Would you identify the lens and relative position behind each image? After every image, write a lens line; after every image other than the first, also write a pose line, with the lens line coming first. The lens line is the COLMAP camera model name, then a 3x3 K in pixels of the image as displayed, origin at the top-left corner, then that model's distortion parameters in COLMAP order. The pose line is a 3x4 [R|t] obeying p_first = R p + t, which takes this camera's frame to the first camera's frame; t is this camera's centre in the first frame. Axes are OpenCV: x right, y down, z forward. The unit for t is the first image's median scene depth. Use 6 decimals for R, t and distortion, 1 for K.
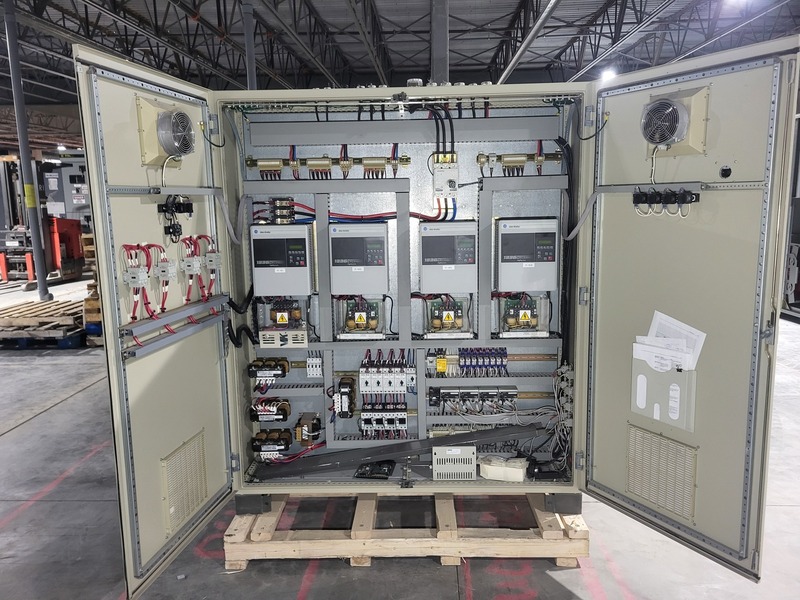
lens RADIAL K [[614.5, 0, 407.6], [0, 614.5, 296.1], [0, 0, 1]] dist [0.008343, -0.000527]
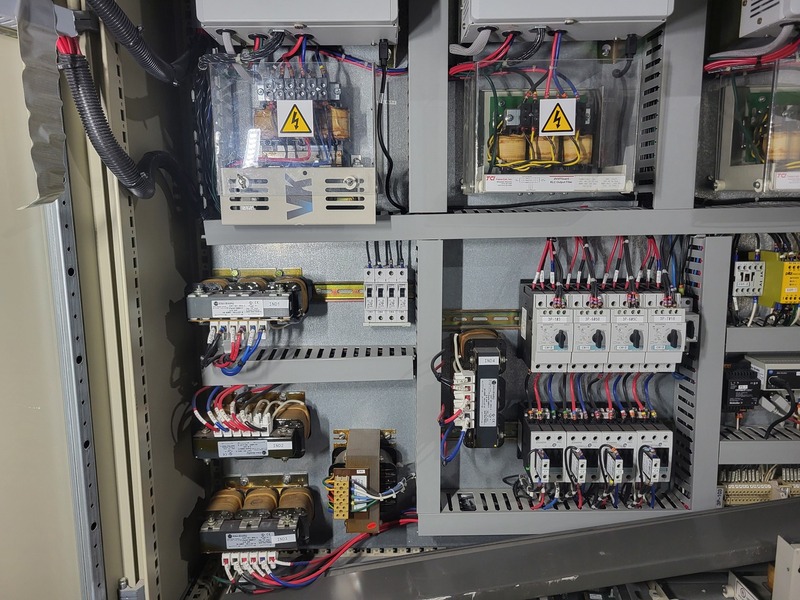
lens RADIAL K [[614.5, 0, 397.9], [0, 614.5, 302.1], [0, 0, 1]] dist [0.008343, -0.000527]
pose [[0.999427, 0.001417, 0.033830, -0.159036], [-0.001537, 0.999993, 0.003534, 0.120266], [-0.033825, -0.003583, 0.999421, 0.677772]]
